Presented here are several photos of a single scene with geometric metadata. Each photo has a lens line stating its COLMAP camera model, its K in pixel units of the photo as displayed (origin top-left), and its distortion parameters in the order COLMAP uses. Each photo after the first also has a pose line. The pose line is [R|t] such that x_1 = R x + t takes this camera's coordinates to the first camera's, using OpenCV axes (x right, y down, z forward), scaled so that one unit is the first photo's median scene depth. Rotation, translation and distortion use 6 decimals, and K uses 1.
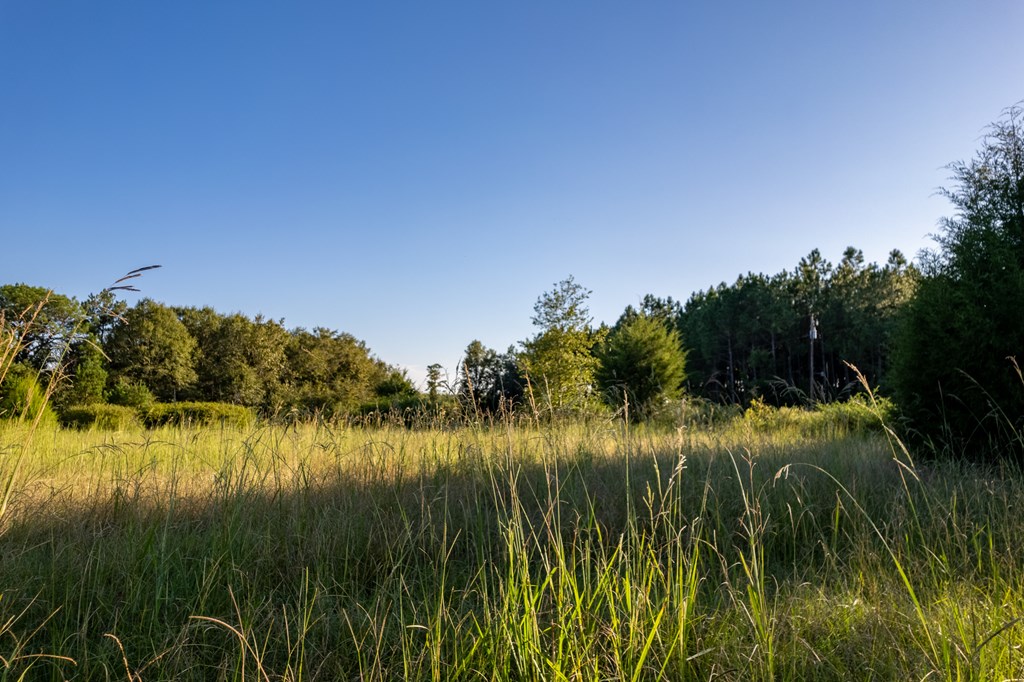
lens RADIAL K [[656.6, 0, 512.0], [0, 656.6, 341.0], [0, 0, 1]] dist [-0.074896, 0.069190]
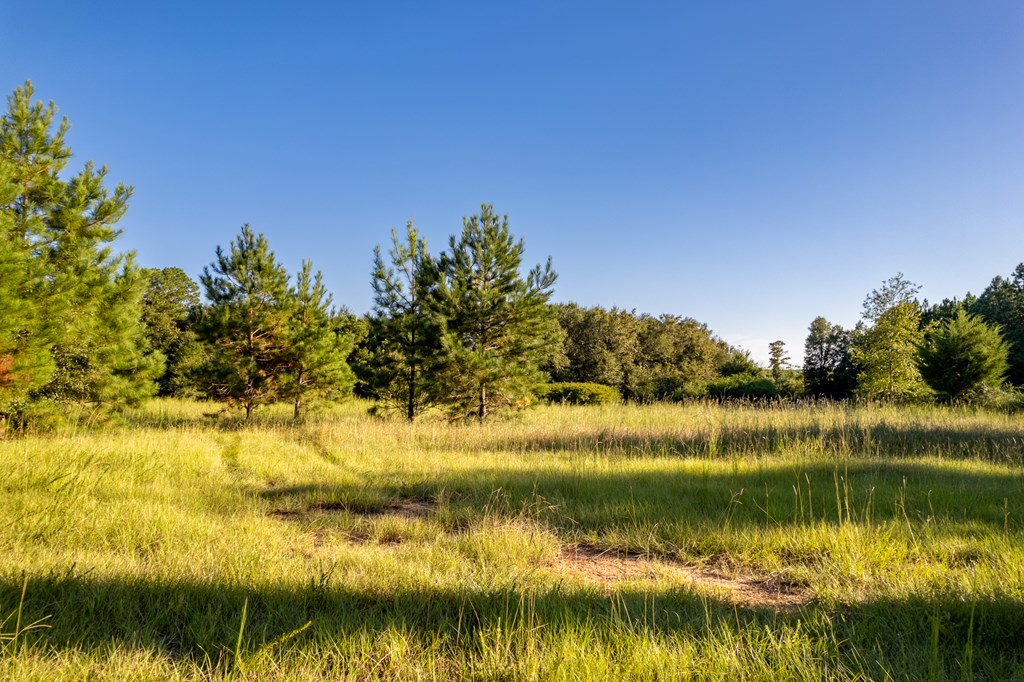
lens RADIAL K [[656.6, 0, 512.0], [0, 656.6, 341.0], [0, 0, 1]] dist [-0.074896, 0.069190]
pose [[0.874398, -0.028493, -0.484372, 0.017020], [0.046640, 0.998587, 0.025454, -0.017855], [0.482962, -0.044848, 0.874492, -0.117464]]
